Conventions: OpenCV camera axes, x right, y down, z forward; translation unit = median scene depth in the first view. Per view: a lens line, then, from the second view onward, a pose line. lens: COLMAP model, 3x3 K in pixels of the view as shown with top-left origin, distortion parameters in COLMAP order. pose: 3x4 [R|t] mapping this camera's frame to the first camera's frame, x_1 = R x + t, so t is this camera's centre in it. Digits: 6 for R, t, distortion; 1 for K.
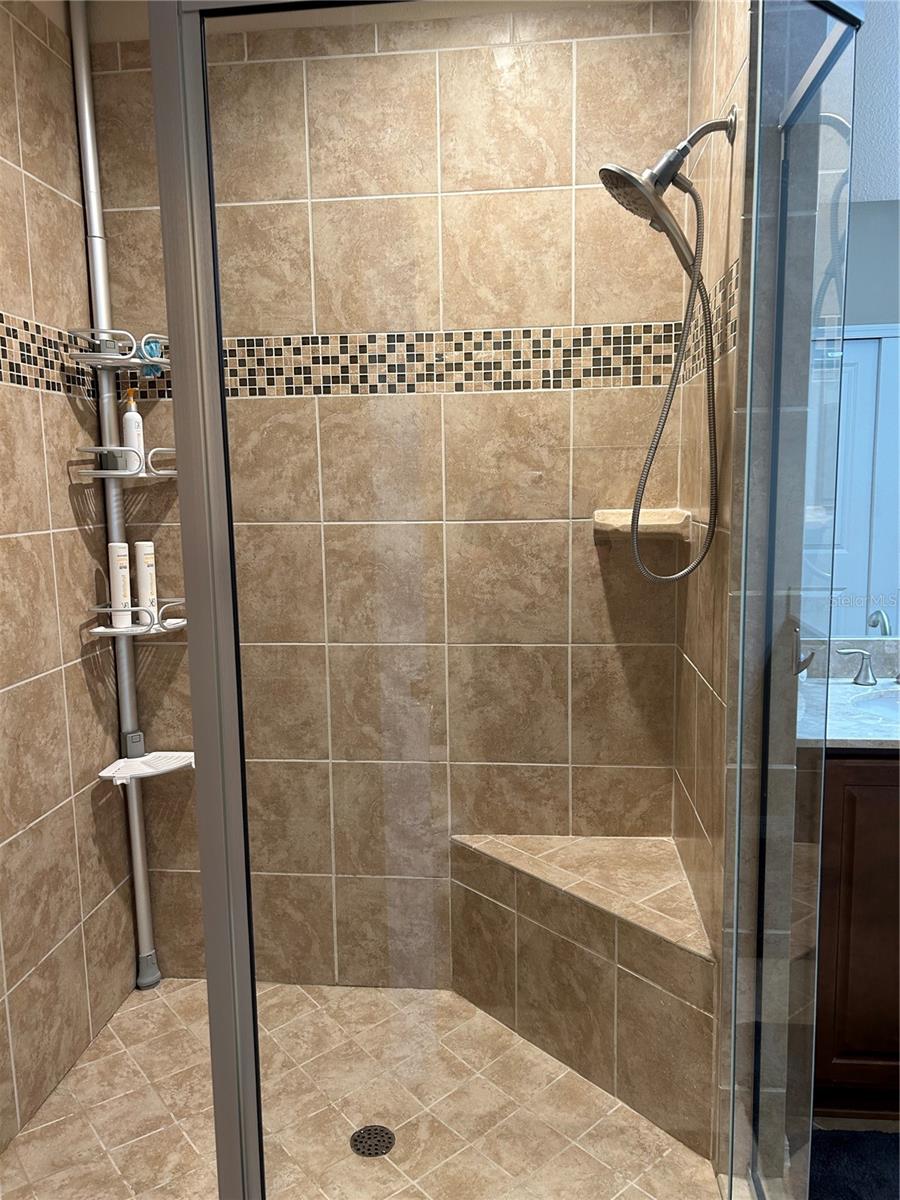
lens RADIAL K [[906.0, 0, 448.6], [0, 906.0, 599.5], [0, 0, 1]] dist [0.057800, -0.066935]
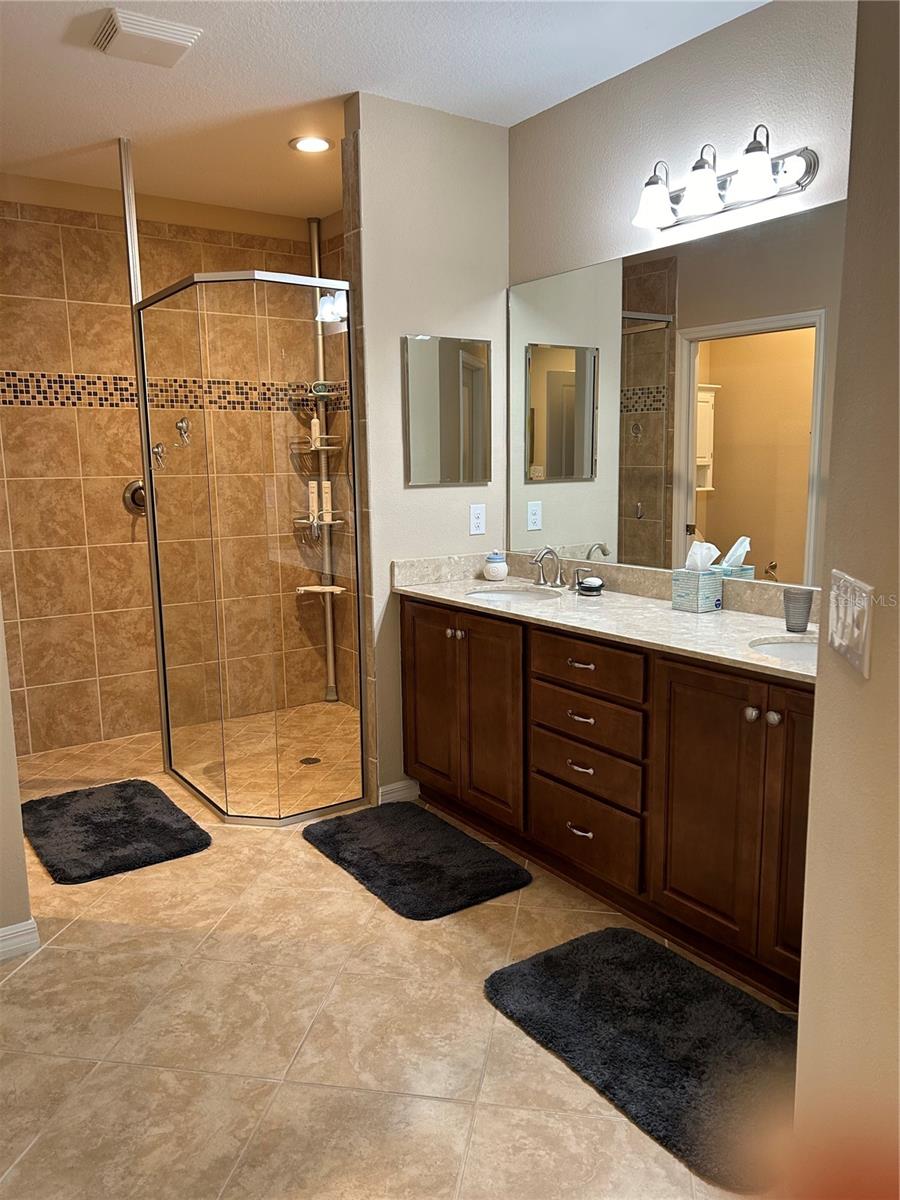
lens RADIAL K [[906.0, 0, 454.2], [0, 906.0, 599.2], [0, 0, 1]] dist [0.057800, -0.066935]
pose [[0.652612, 0.127142, -0.746949, 1.547833], [-0.094894, 0.991774, 0.085906, -0.001927], [0.751726, 0.014818, 0.659309, -0.145200]]
